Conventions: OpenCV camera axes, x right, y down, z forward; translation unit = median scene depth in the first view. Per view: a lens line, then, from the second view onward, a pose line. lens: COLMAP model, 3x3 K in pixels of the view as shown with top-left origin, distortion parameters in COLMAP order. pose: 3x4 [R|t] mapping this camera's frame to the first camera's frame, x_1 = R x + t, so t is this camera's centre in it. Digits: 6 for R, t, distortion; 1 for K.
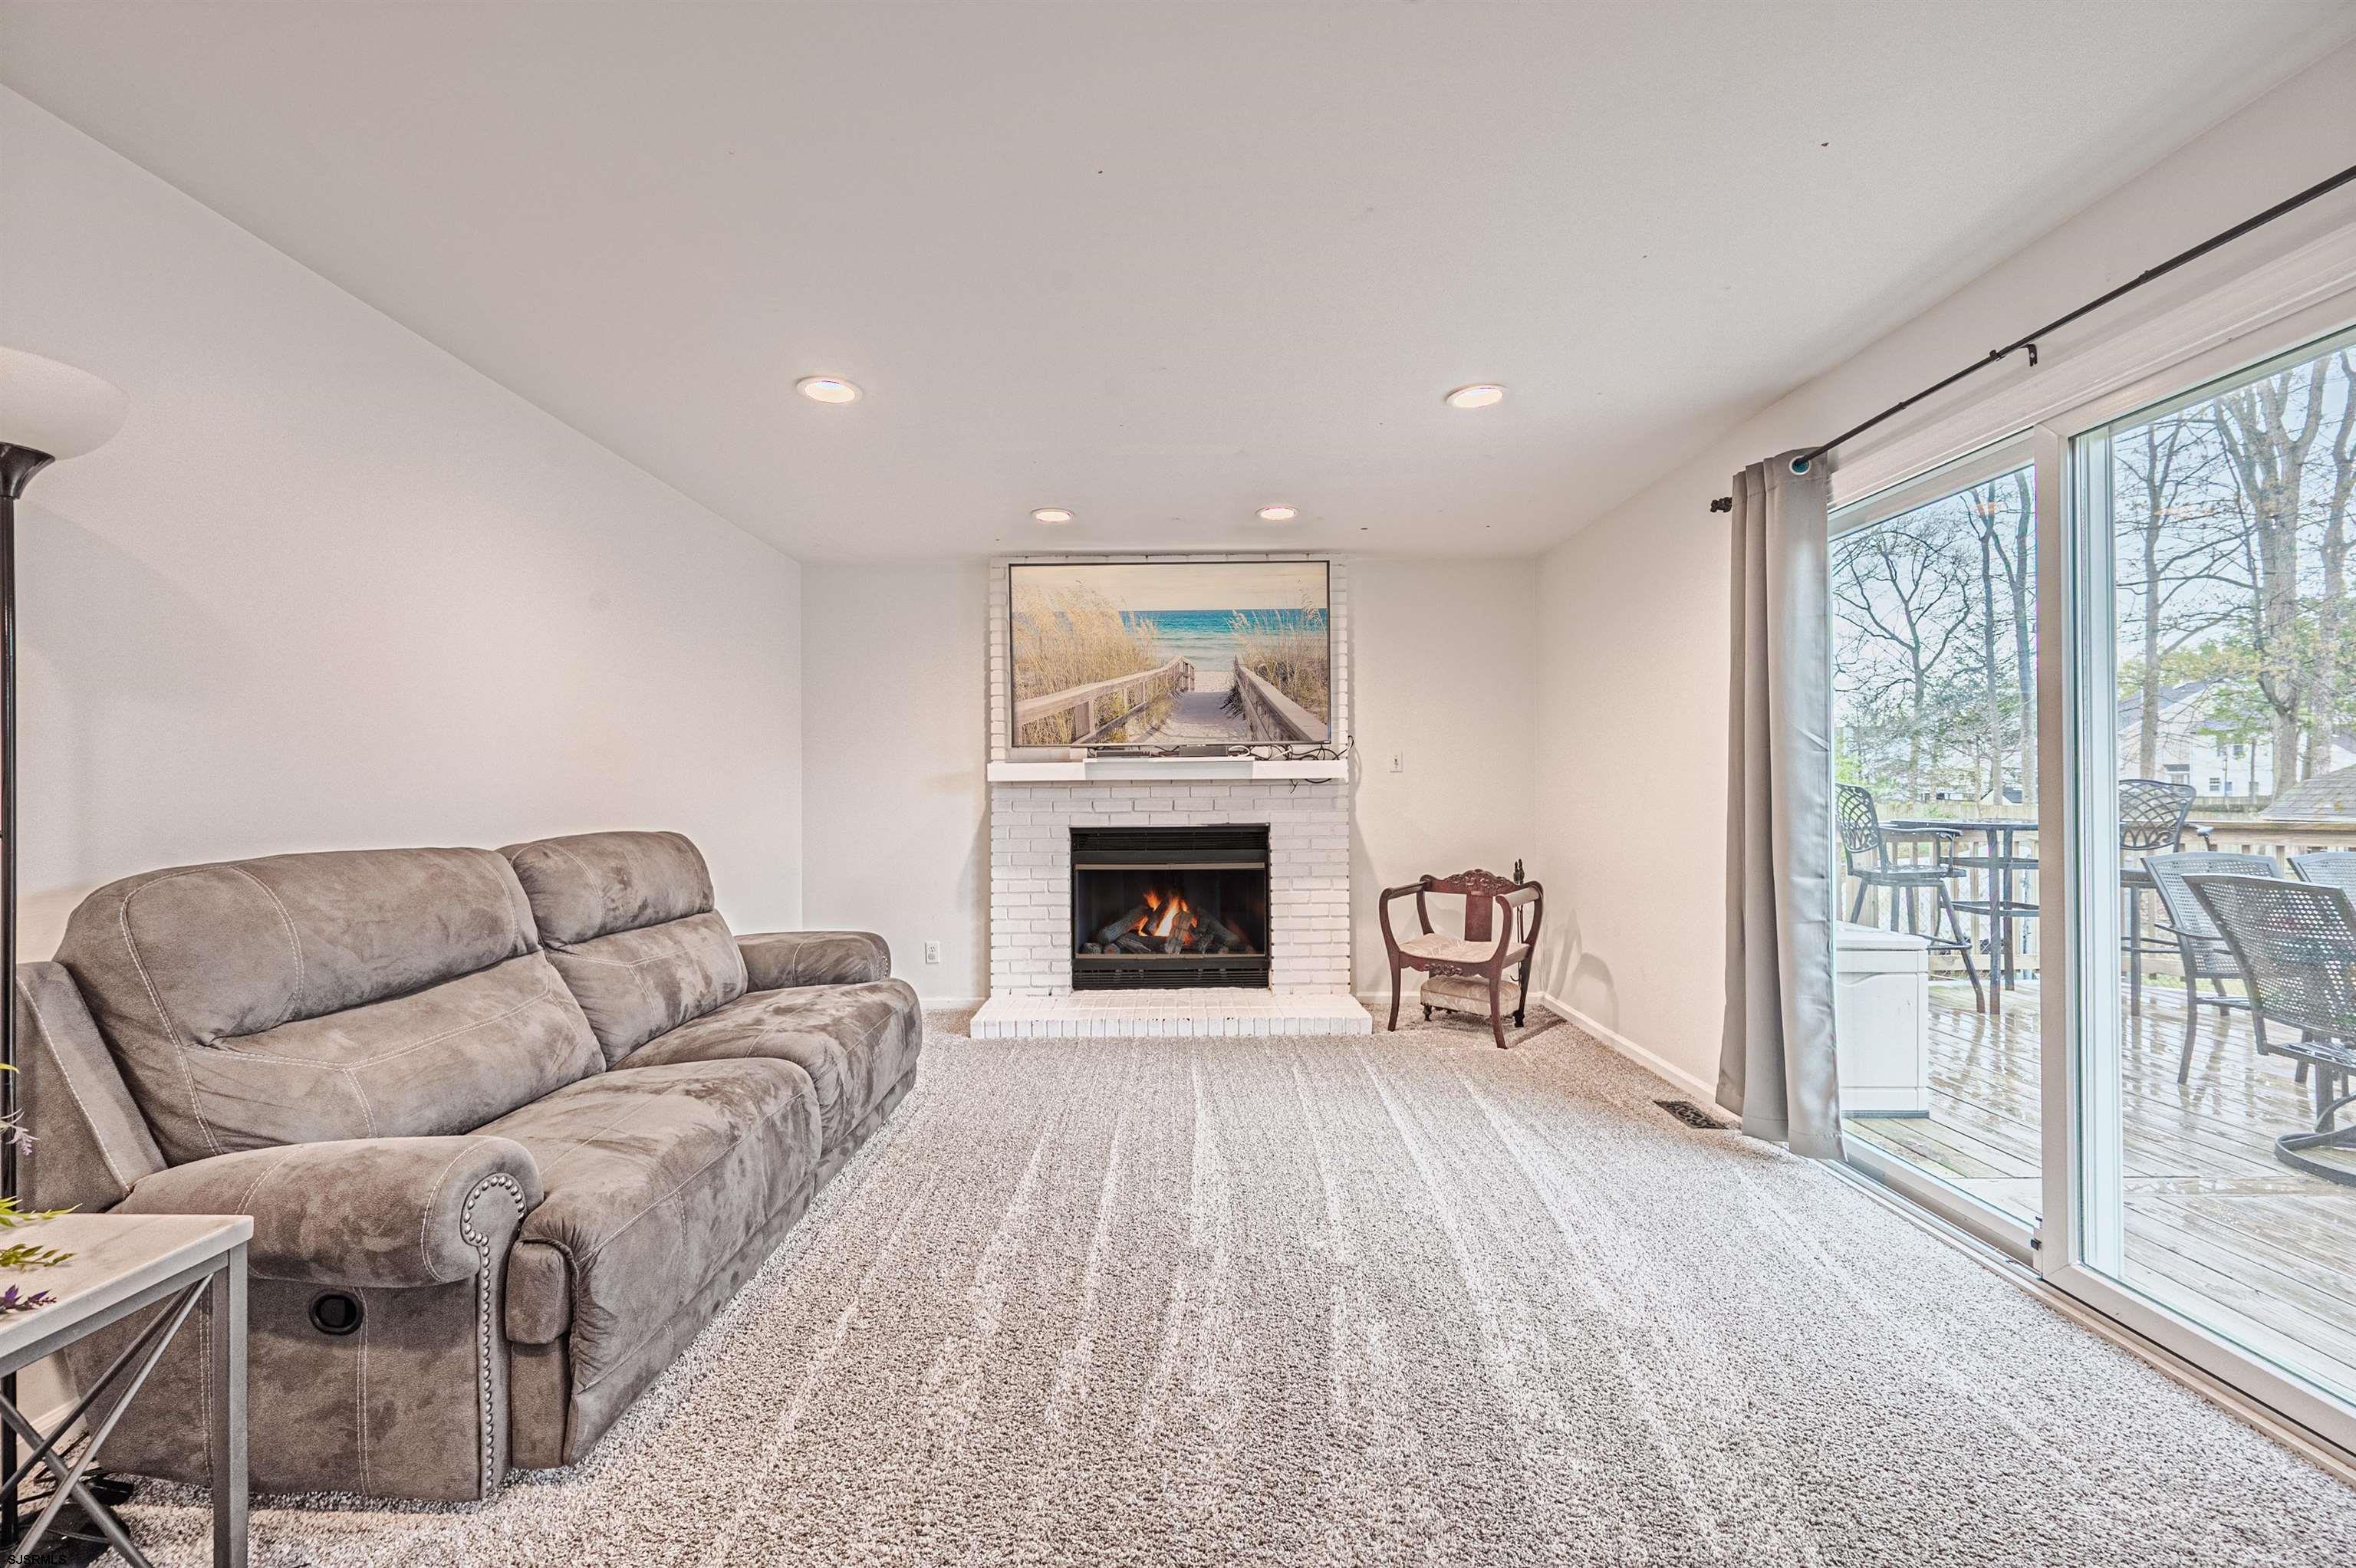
lens RADIAL K [[926.8, 0, 1172.4], [0, 926.8, 780.3], [0, 0, 1]] dist [-0.000684, -0.000323]
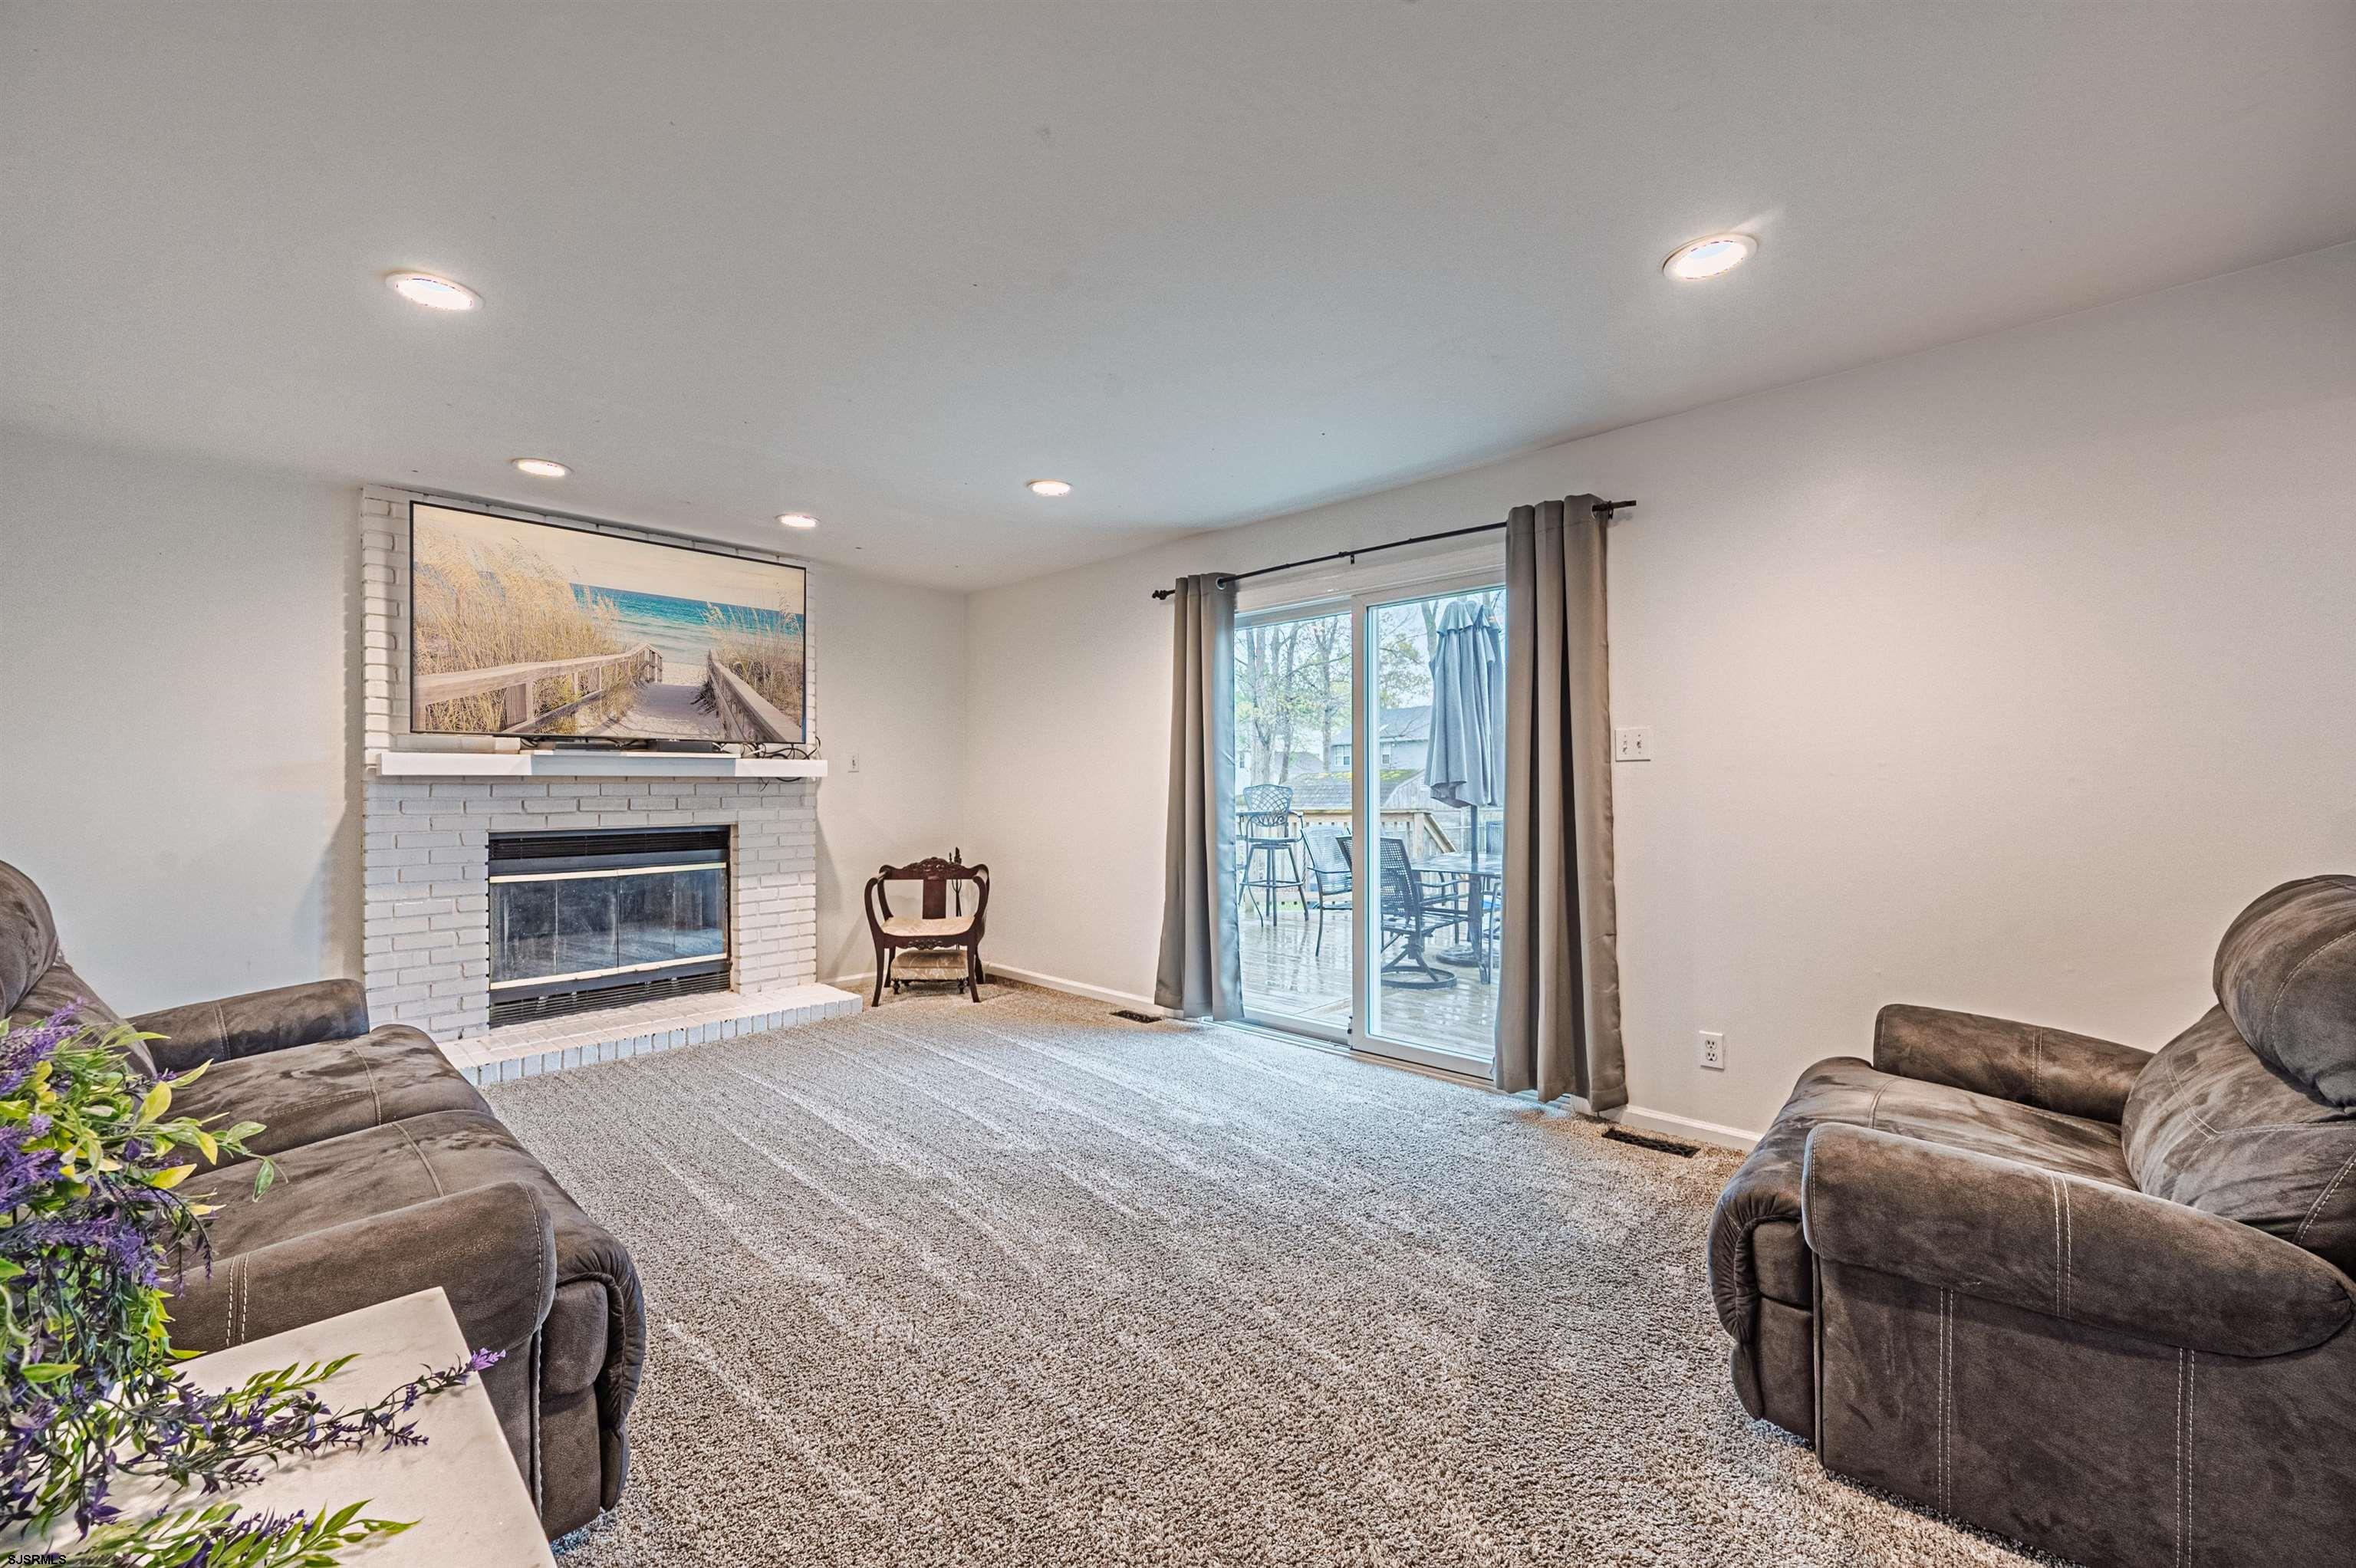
lens RADIAL K [[926.8, 0, 1164.4], [0, 926.8, 778.6], [0, 0, 1]] dist [-0.000684, -0.000323]
pose [[0.691480, 0.012901, 0.722280, -0.302867], [-0.010461, 0.999915, -0.007845, 0.002973], [-0.722320, -0.002131, 0.691556, -0.012924]]
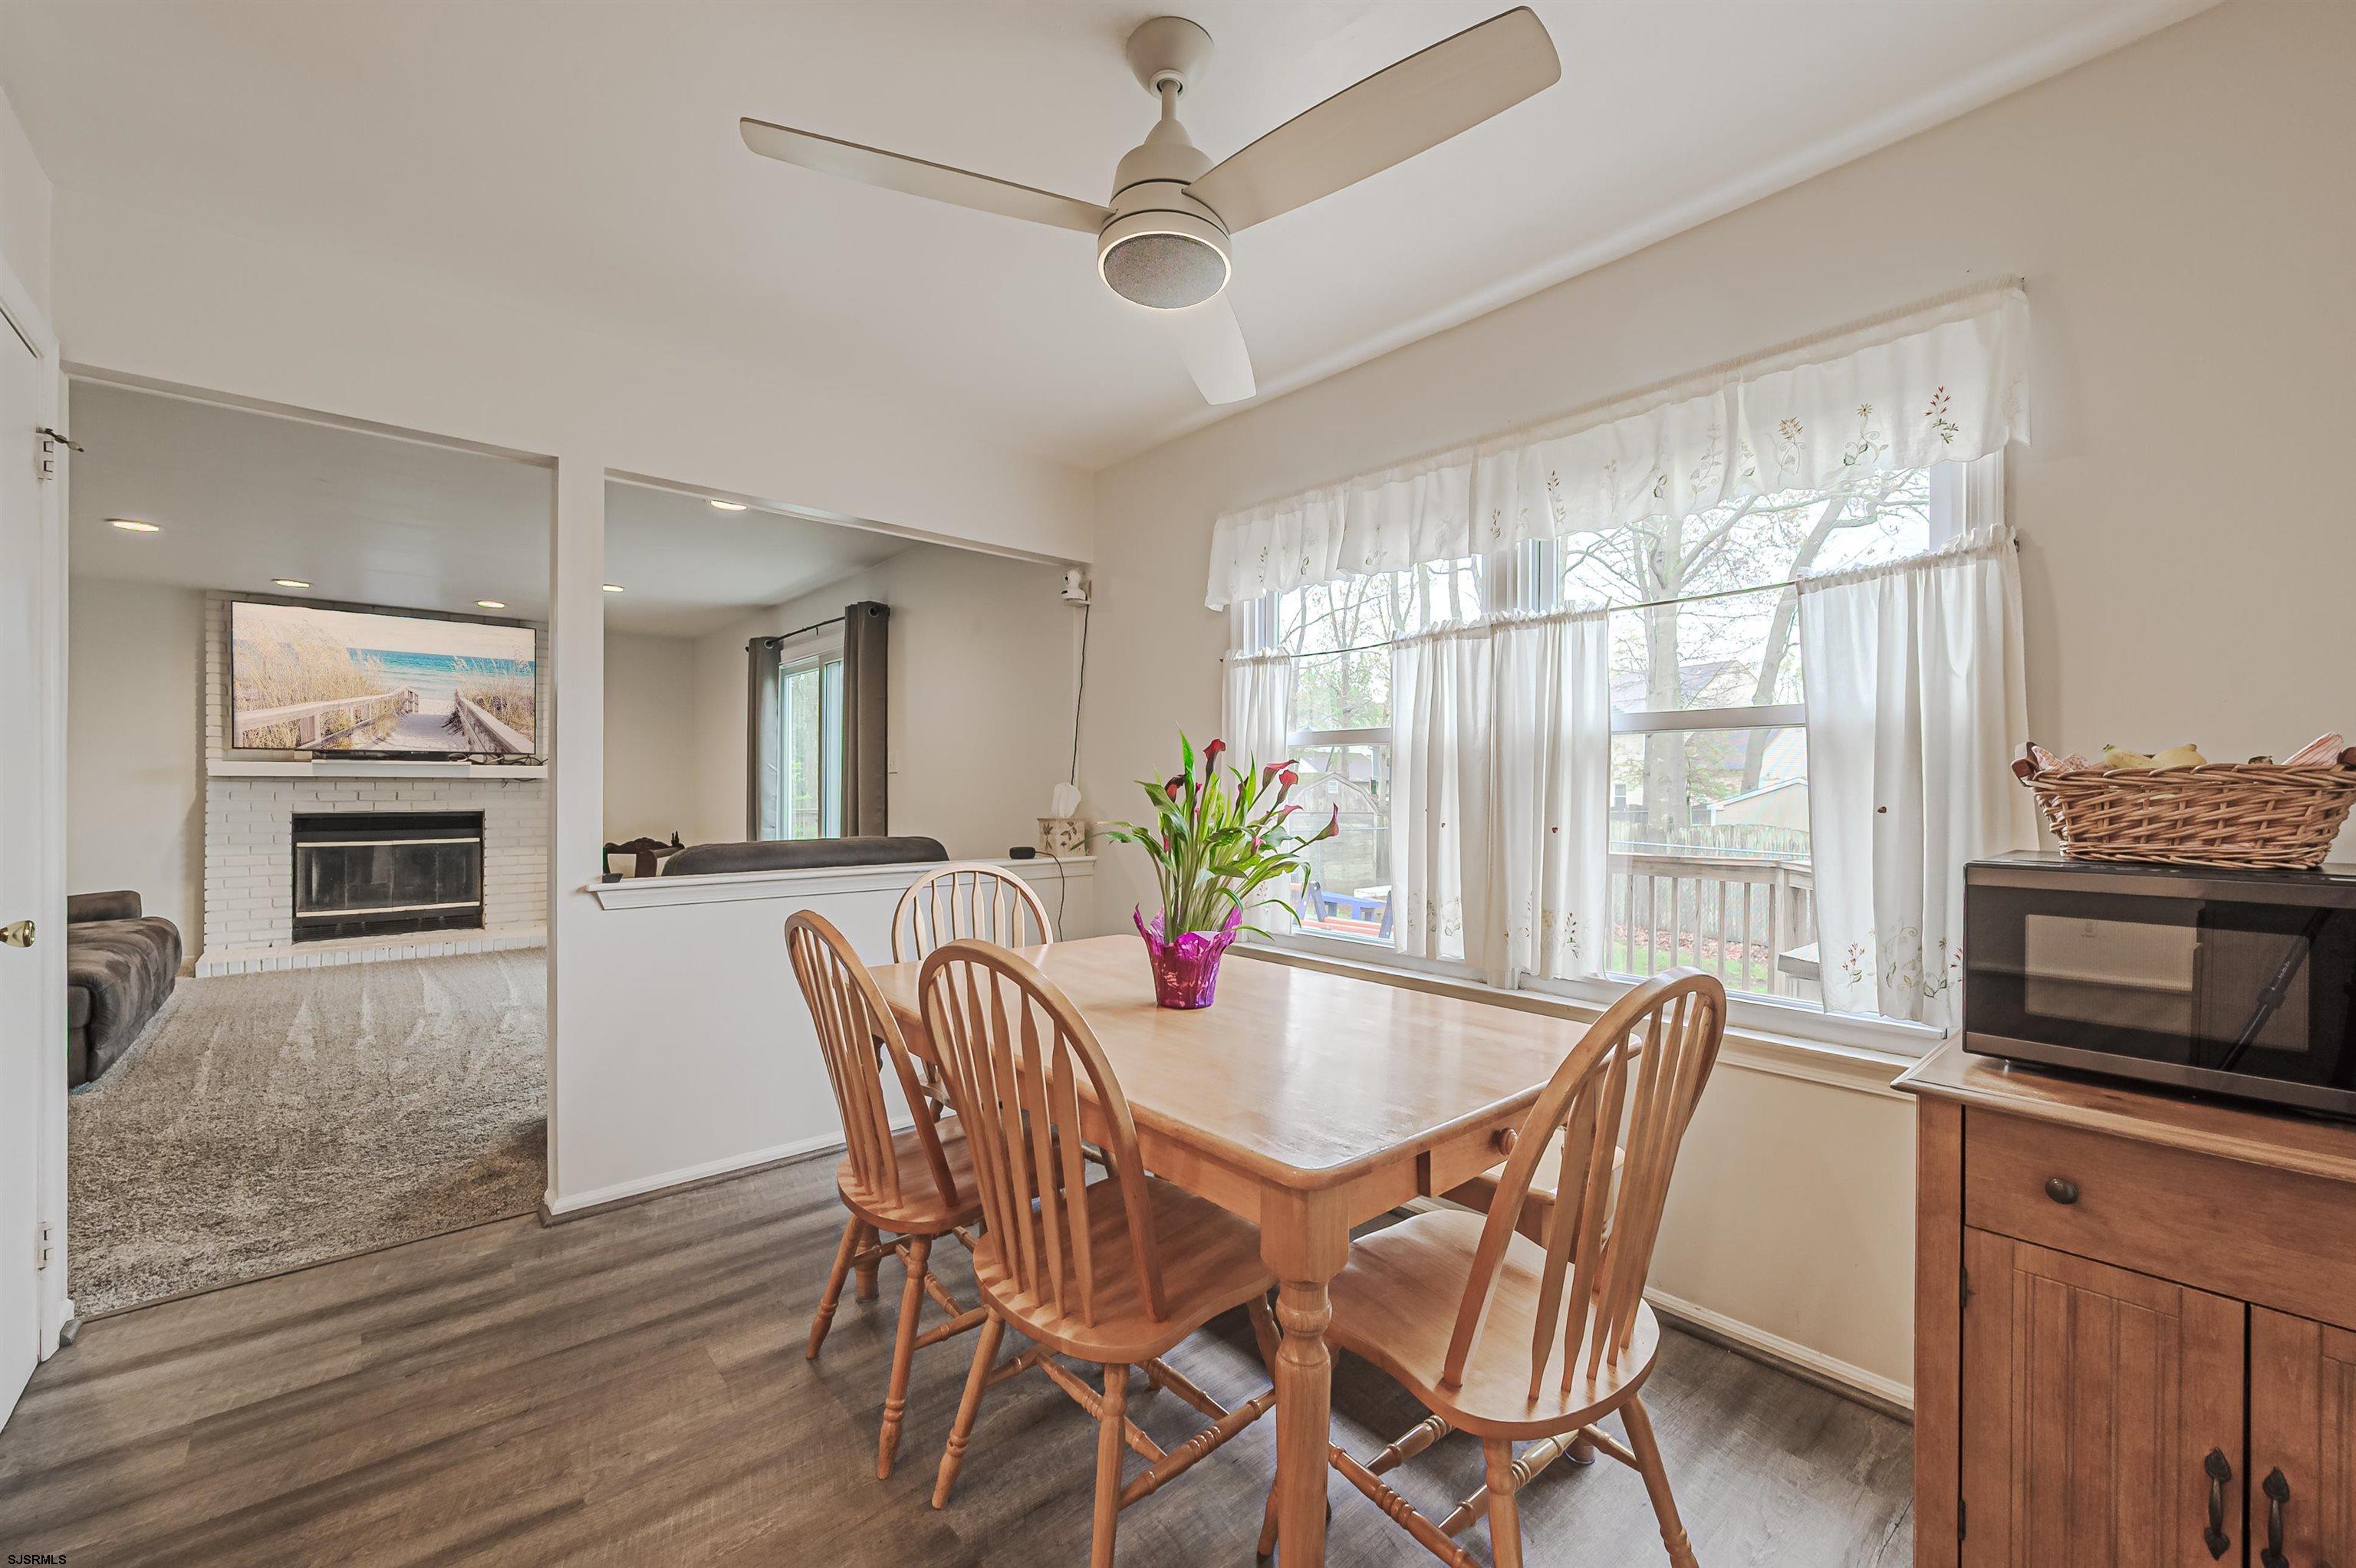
lens RADIAL K [[956.4, 0, 1174.4], [0, 956.4, 788.5], [0, 0, 1]] dist [-0.009442, 0.000502]
pose [[0.751998, 0.009837, 0.659092, -0.061206], [-0.018203, 0.999817, 0.005847, -0.013194], [-0.658915, -0.016394, 0.752039, -0.793032]]
